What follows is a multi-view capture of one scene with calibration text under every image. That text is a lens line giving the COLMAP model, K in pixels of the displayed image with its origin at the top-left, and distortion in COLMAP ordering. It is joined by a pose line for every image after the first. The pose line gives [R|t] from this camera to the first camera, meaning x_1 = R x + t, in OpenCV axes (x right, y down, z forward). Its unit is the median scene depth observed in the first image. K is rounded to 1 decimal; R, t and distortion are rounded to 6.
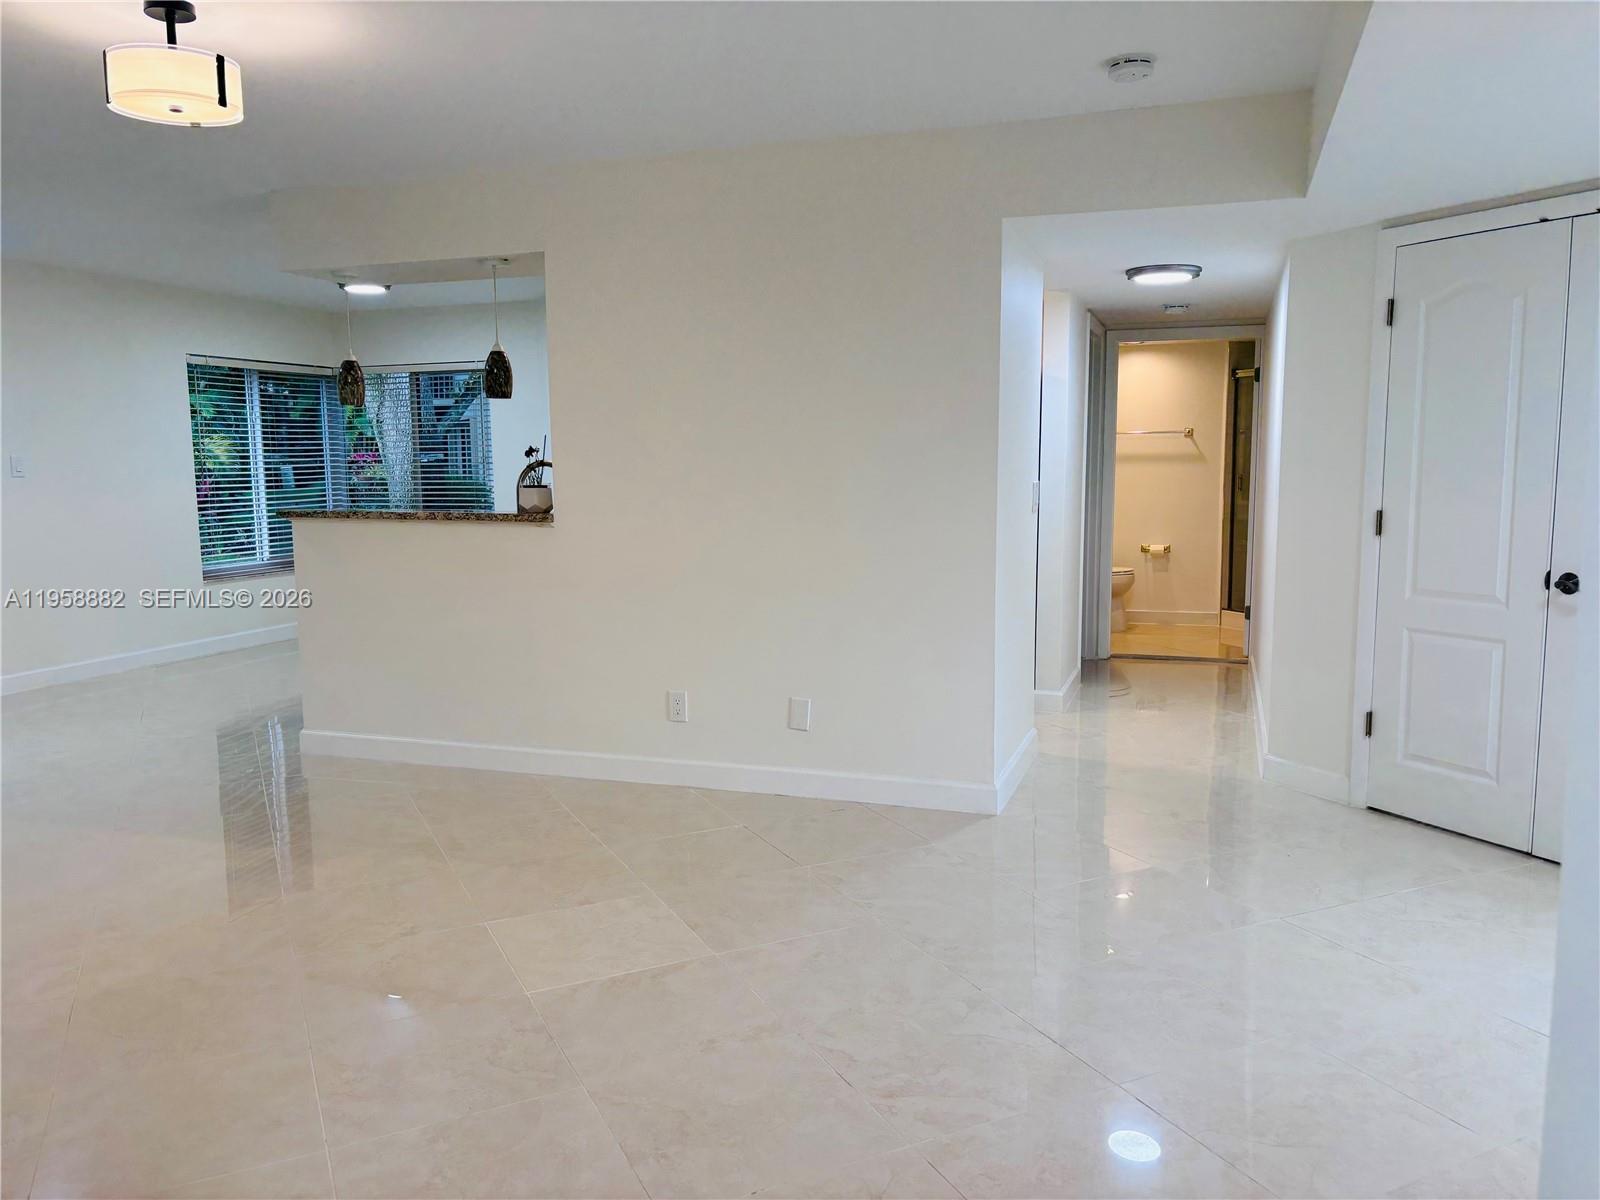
lens RADIAL K [[1195.7, 0, 803.8], [0, 1195.7, 609.5], [0, 0, 1]] dist [0.048168, -0.056534]
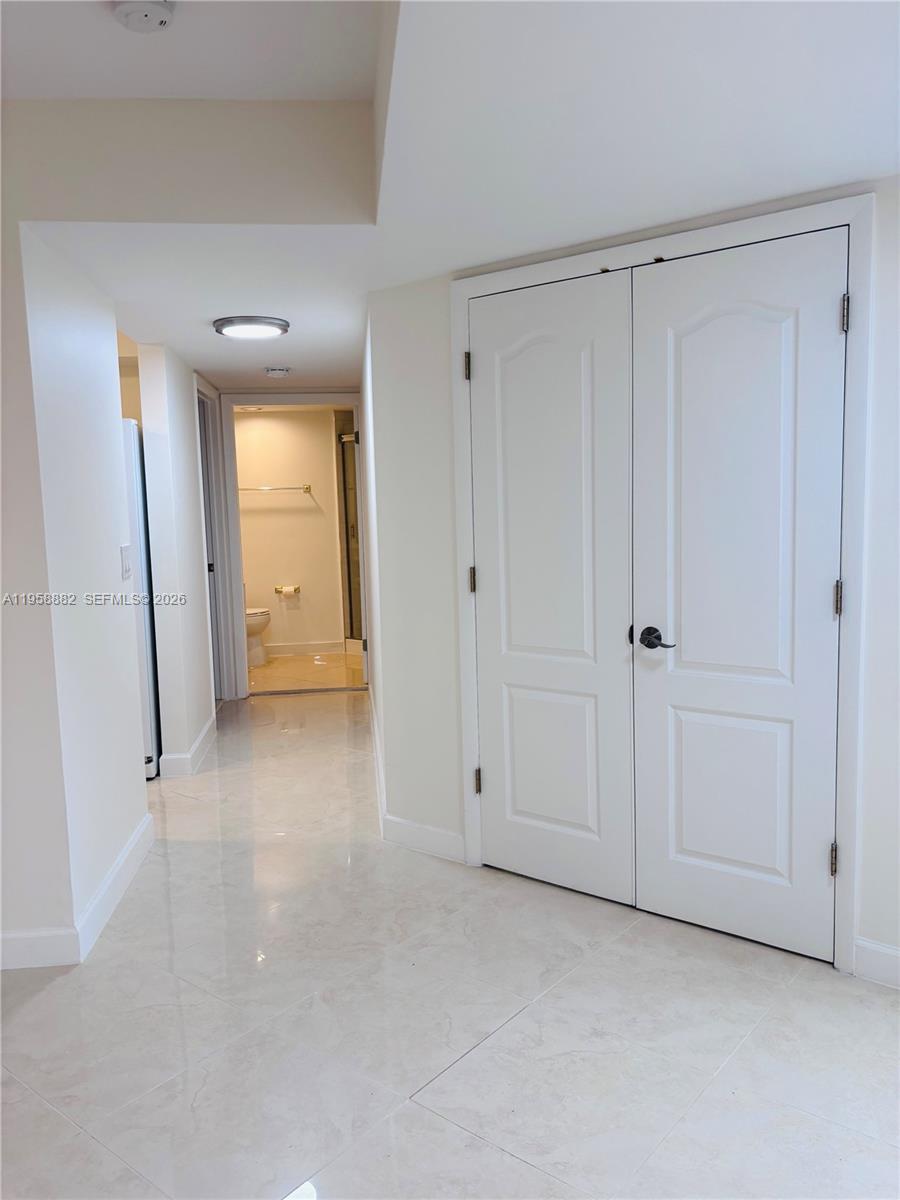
lens RADIAL K [[900.5, 0, 450.0], [0, 900.5, 600.0], [0, 0, 1]] dist [0.051130, -0.073372]
pose [[0.902659, -0.063435, 0.425656, 0.092871], [0.073472, 0.997271, -0.007184, -0.032854], [-0.424039, 0.037759, 0.904856, 0.218112]]
